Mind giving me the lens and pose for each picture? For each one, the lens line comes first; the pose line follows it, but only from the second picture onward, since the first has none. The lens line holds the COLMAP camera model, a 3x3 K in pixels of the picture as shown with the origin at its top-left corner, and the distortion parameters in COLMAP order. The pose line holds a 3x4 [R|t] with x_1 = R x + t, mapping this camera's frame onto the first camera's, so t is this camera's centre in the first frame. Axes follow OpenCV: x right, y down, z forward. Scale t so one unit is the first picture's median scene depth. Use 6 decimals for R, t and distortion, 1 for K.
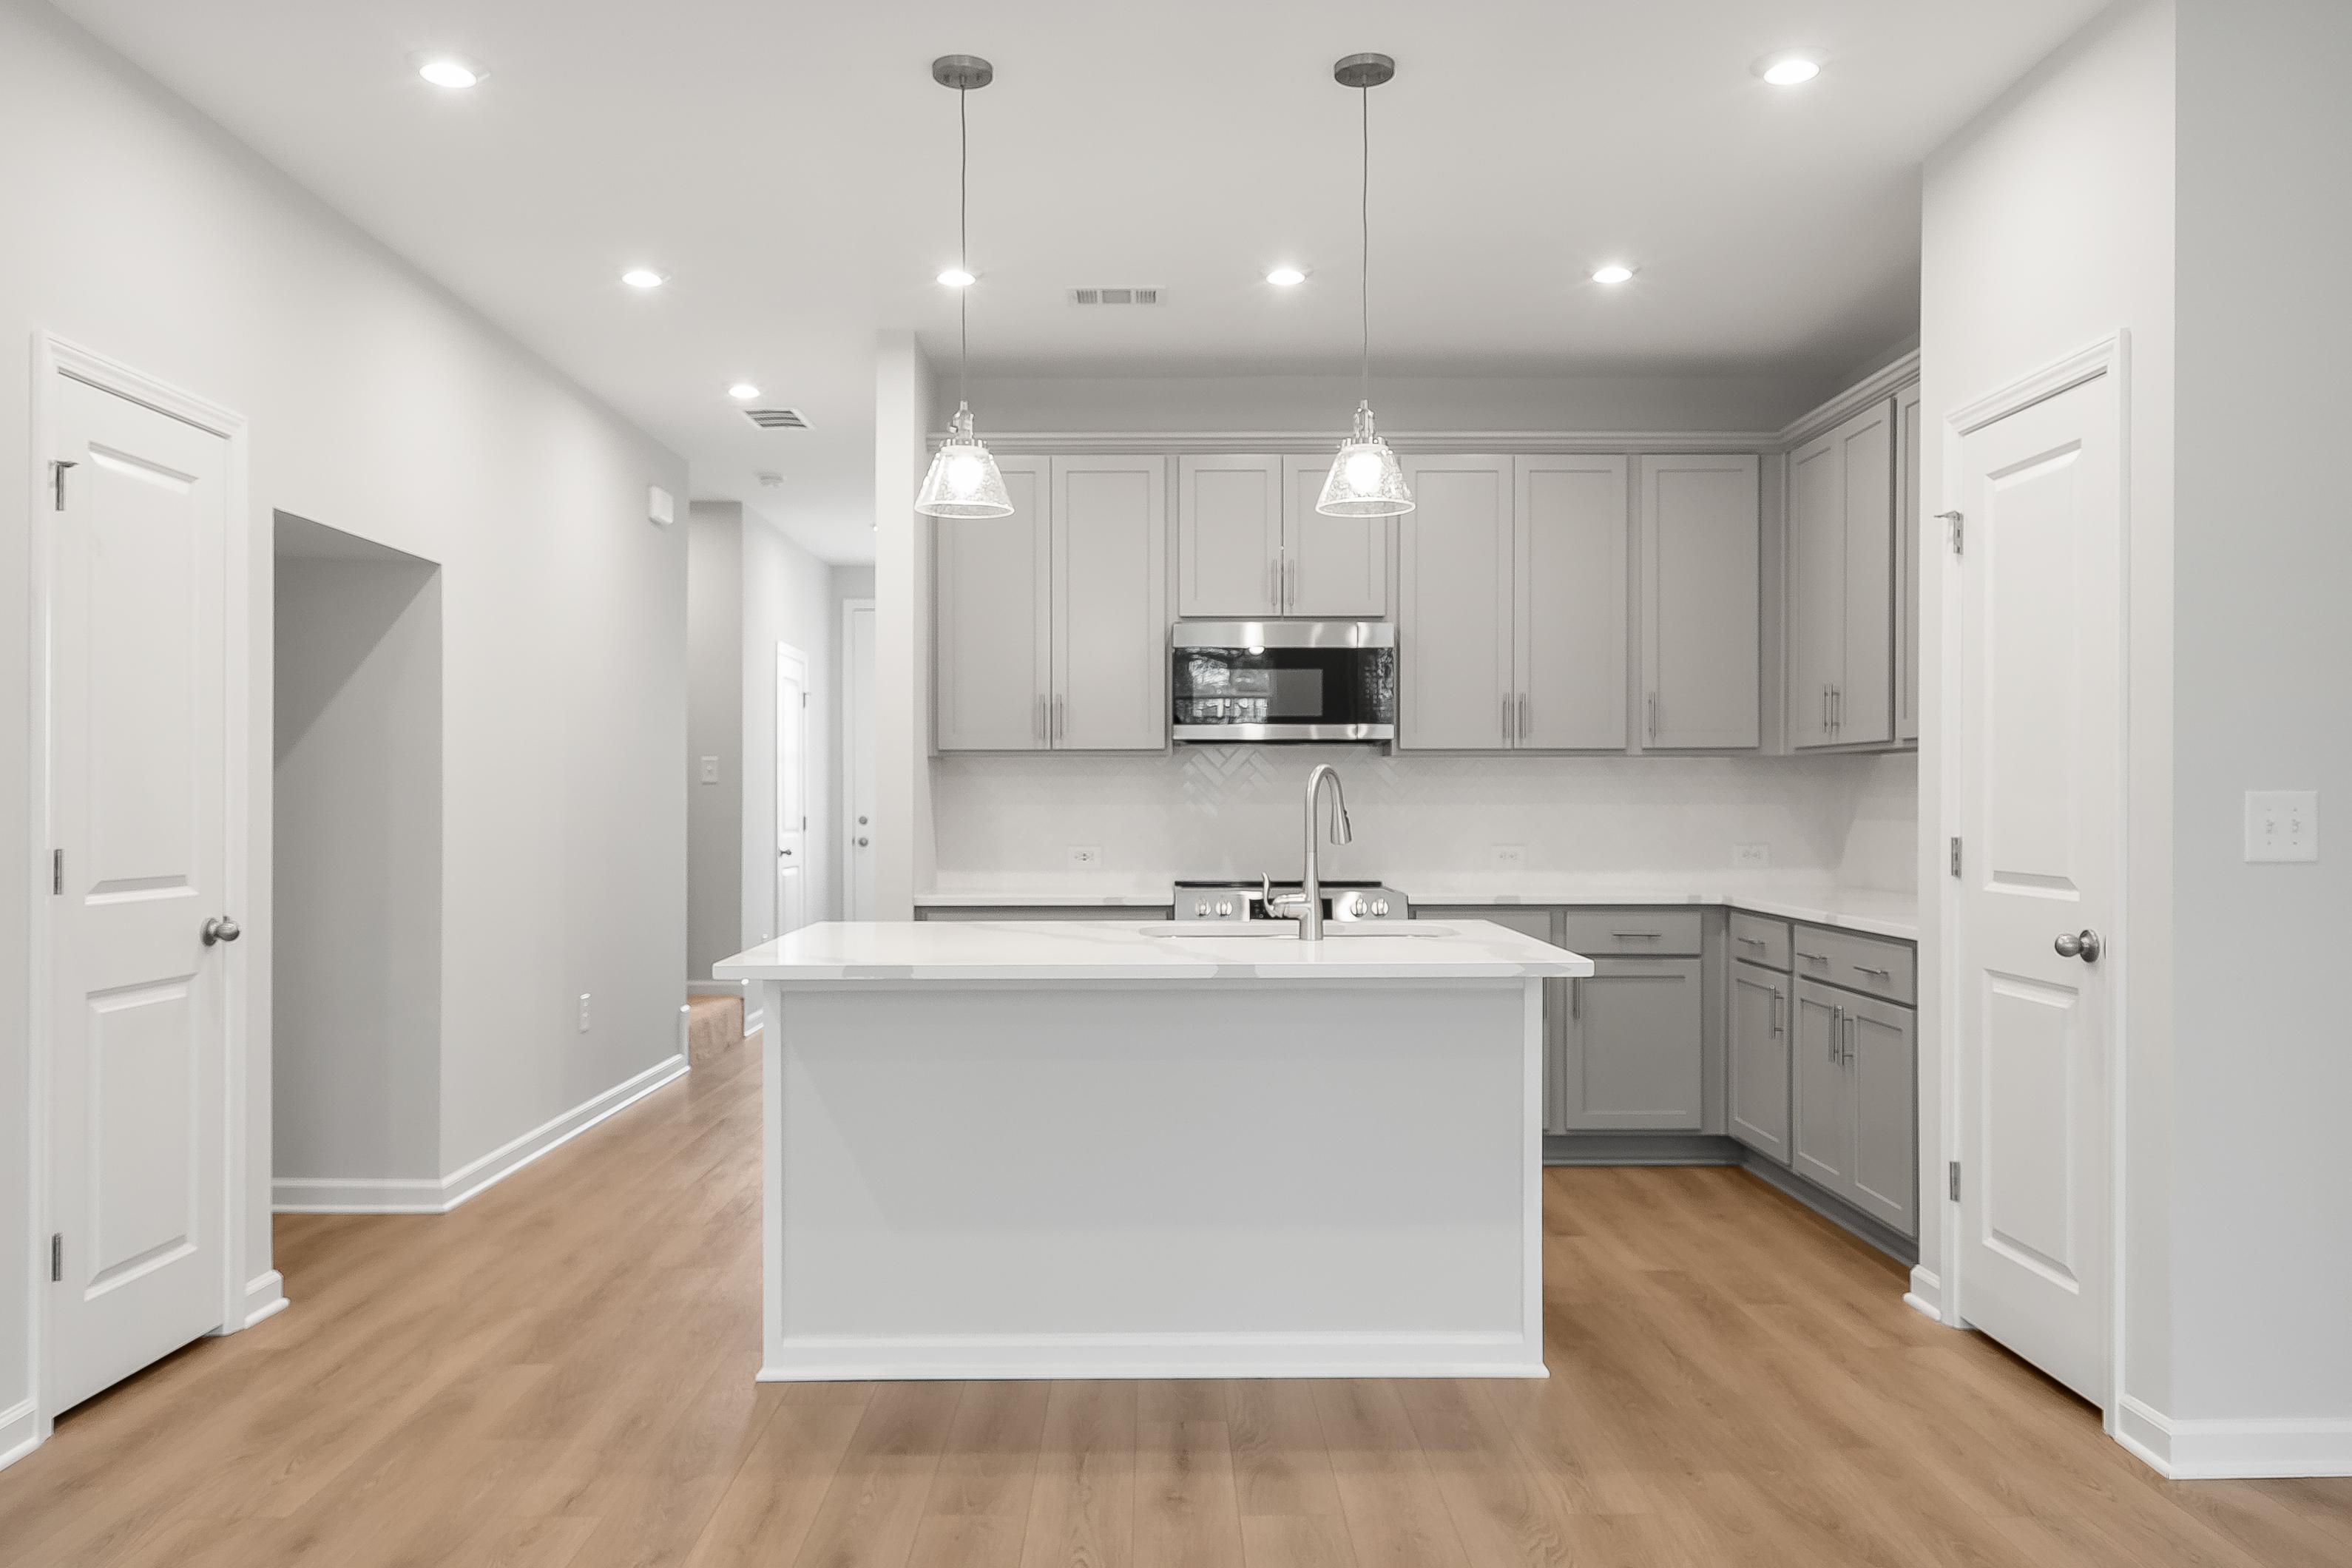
lens RADIAL K [[1694.9, 0, 1166.2], [0, 1694.9, 804.6], [0, 0, 1]] dist [0.006828, 0.001450]
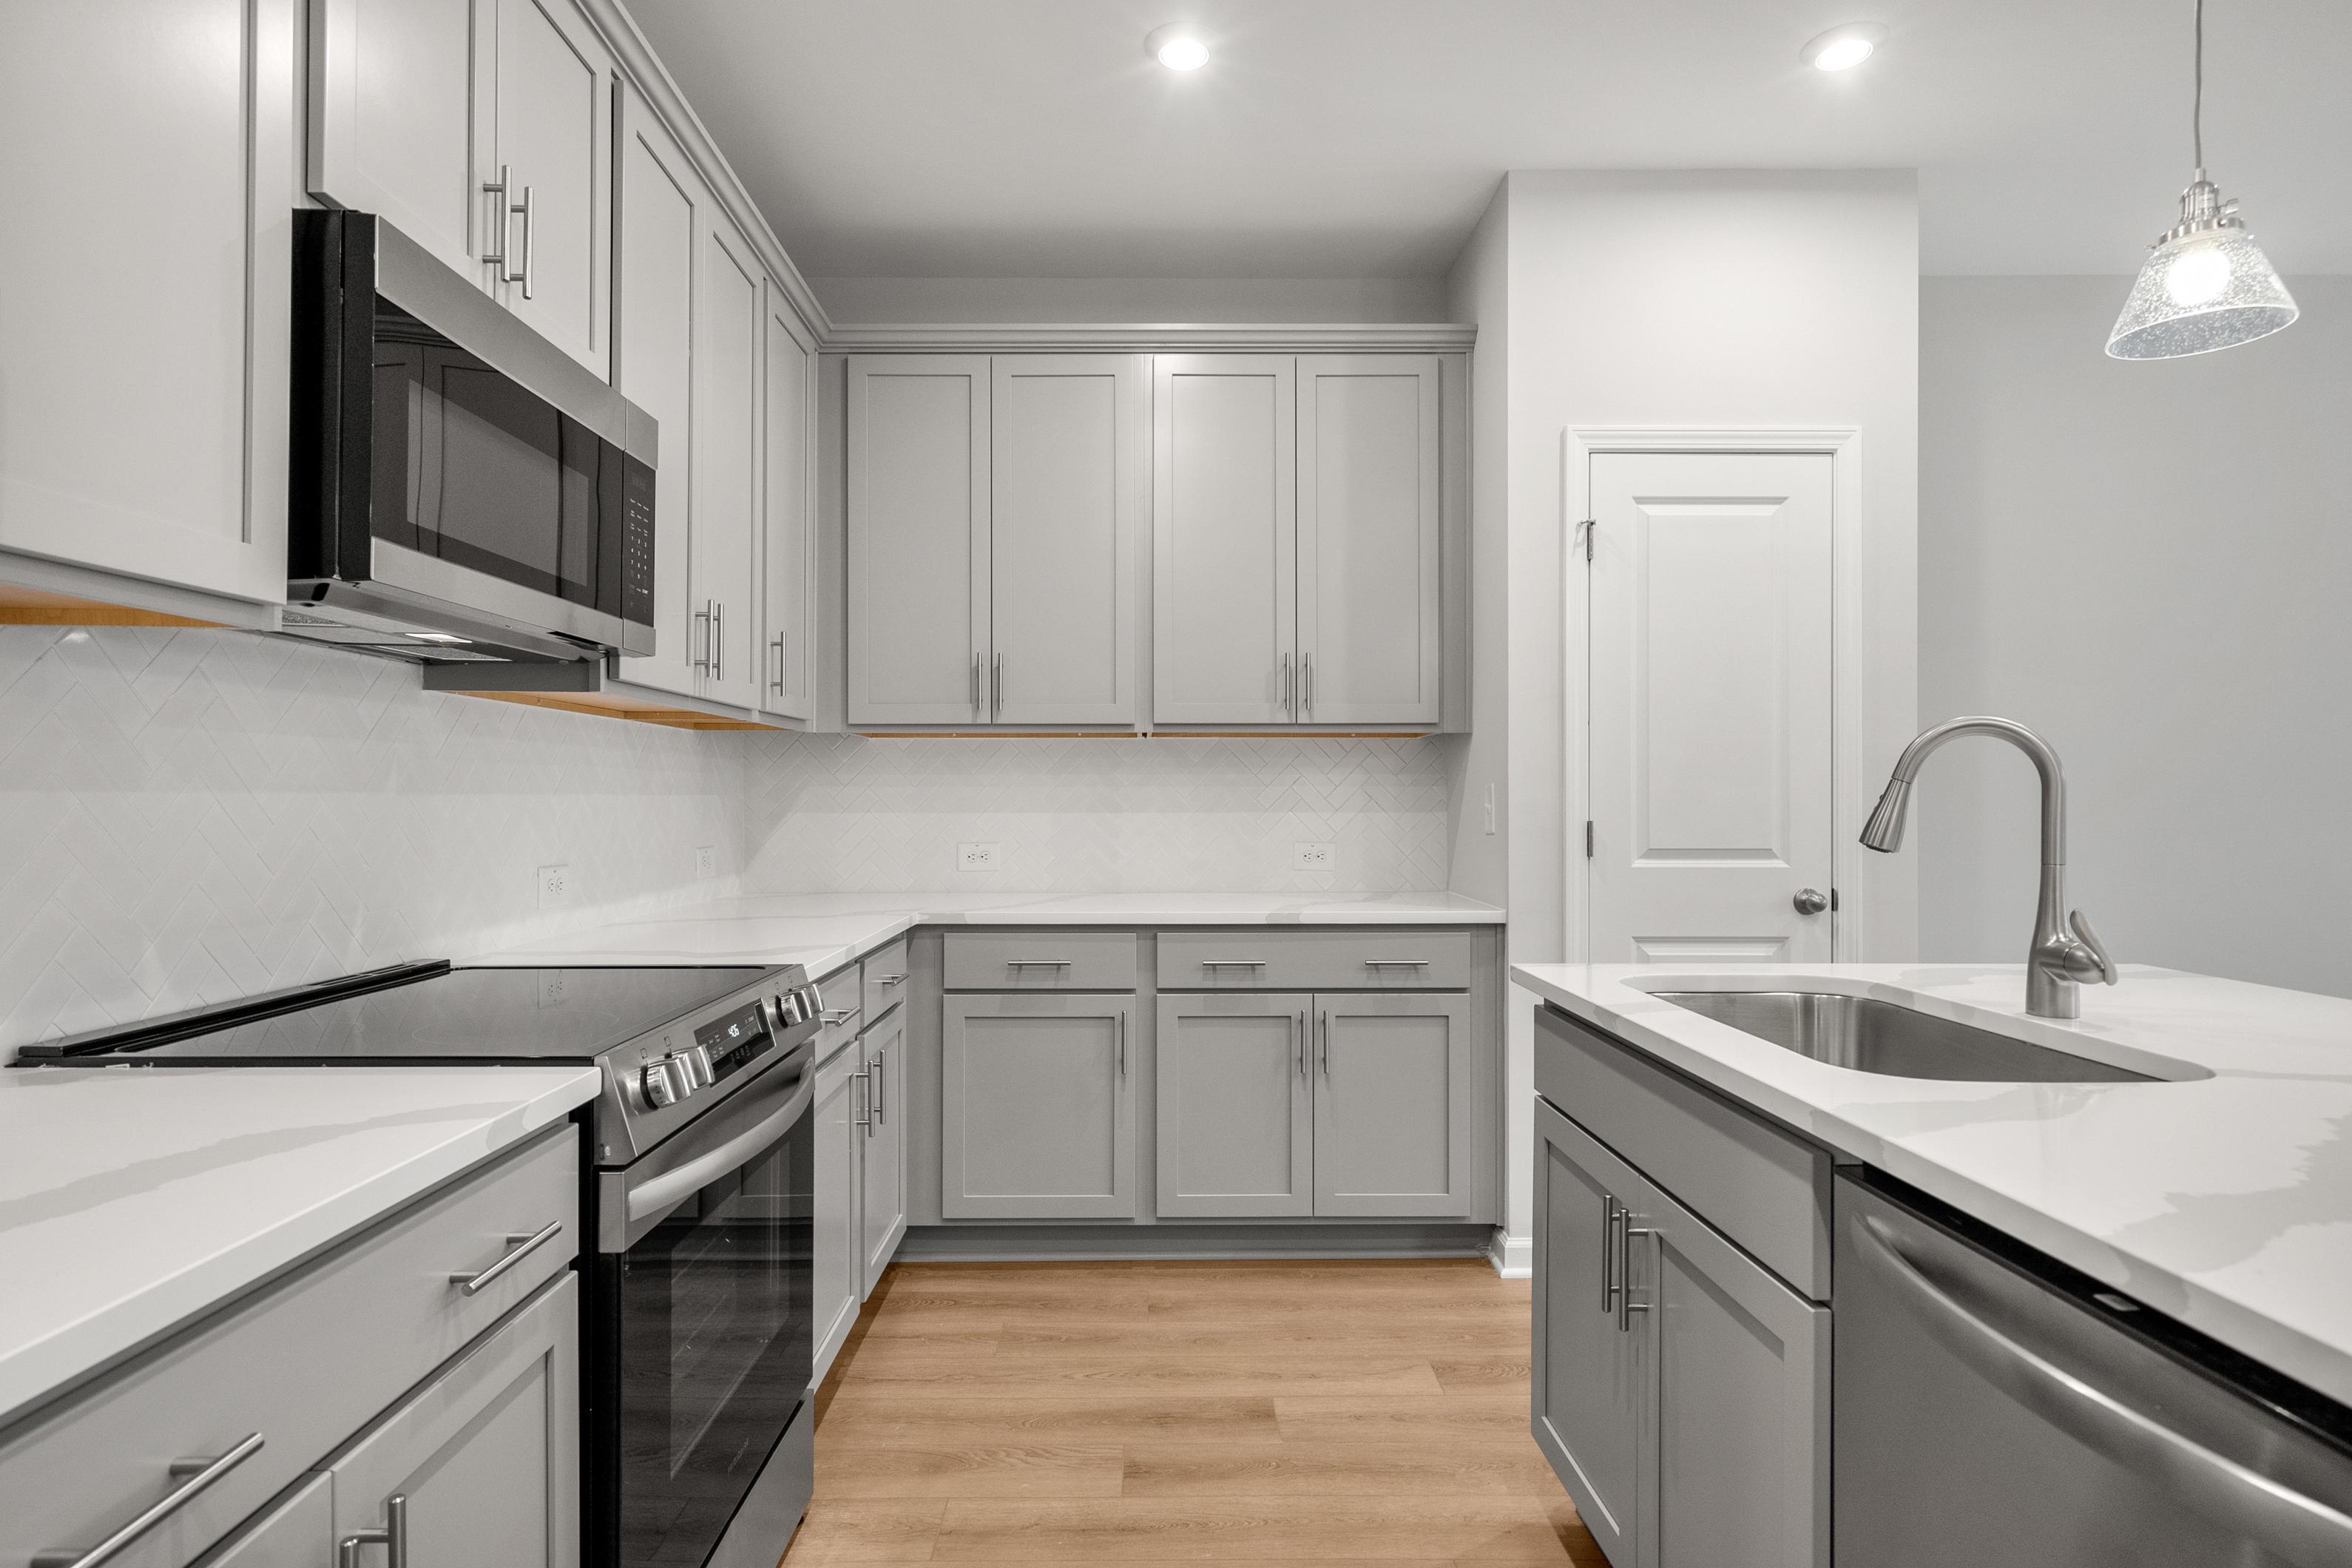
lens RADIAL K [[1264.5, 0, 1155.7], [0, 1264.5, 795.5], [0, 0, 1]] dist [0.002823, 0.002325]
pose [[-0.000849, 0.000778, 0.999999, -0.230901], [0.004642, 0.999989, -0.000774, 0.001680], [-0.999989, 0.004641, -0.000852, 0.858839]]
